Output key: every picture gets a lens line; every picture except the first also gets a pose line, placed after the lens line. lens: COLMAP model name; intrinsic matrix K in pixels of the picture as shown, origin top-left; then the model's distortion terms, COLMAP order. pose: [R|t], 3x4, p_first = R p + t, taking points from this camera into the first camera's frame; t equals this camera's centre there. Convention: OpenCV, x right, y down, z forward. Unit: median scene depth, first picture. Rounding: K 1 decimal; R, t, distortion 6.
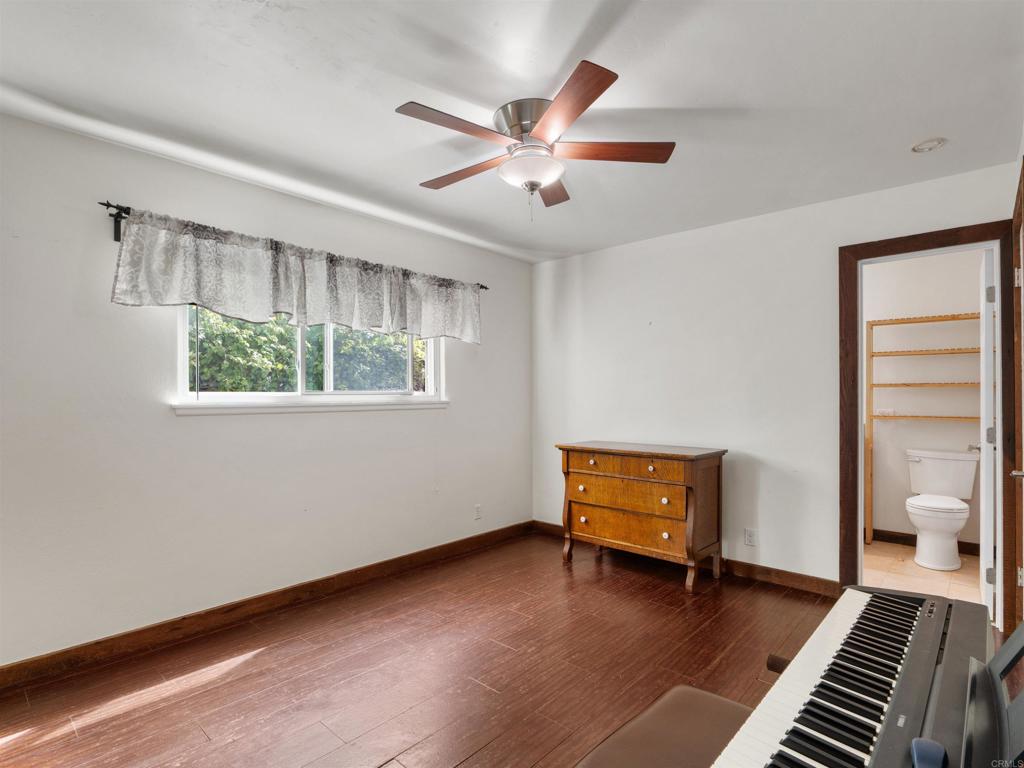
lens RADIAL K [[523.0, 0, 512.3], [0, 523.0, 392.6], [0, 0, 1]] dist [-0.002511, -0.000102]
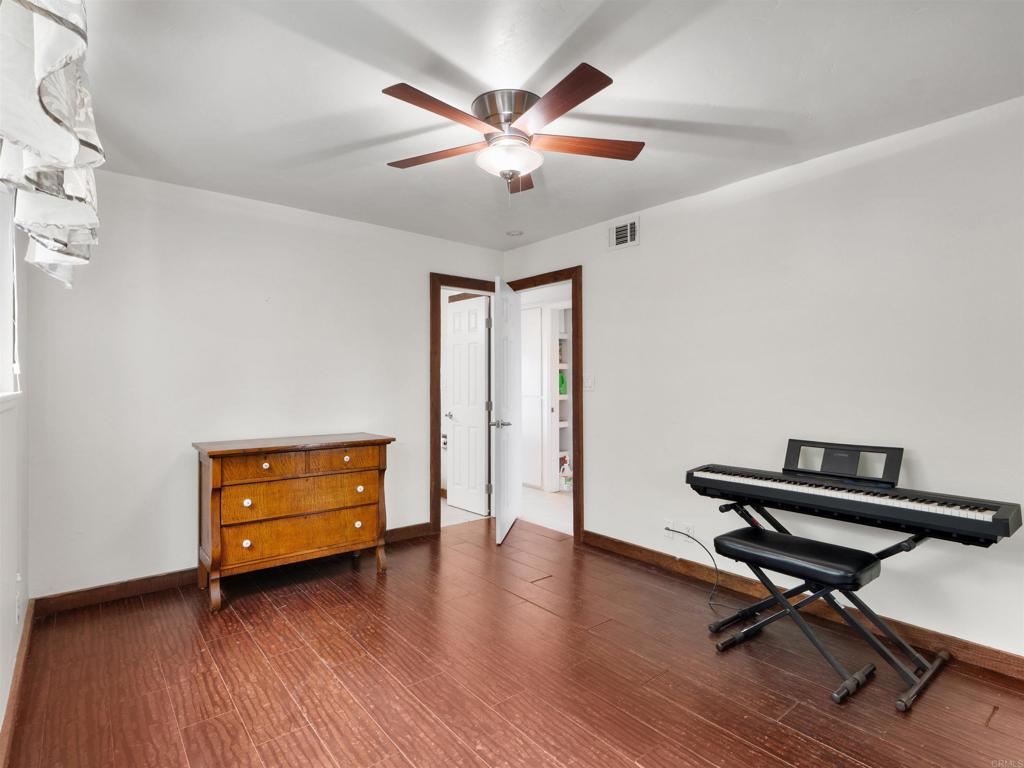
lens RADIAL K [[523.0, 0, 512.0], [0, 523.0, 382.8], [0, 0, 1]] dist [-0.002511, -0.000102]
pose [[0.139033, 0.003873, 0.990280, -0.626275], [-0.006911, 0.999972, -0.002940, 0.007353], [-0.990264, -0.006435, 0.139056, 0.563433]]
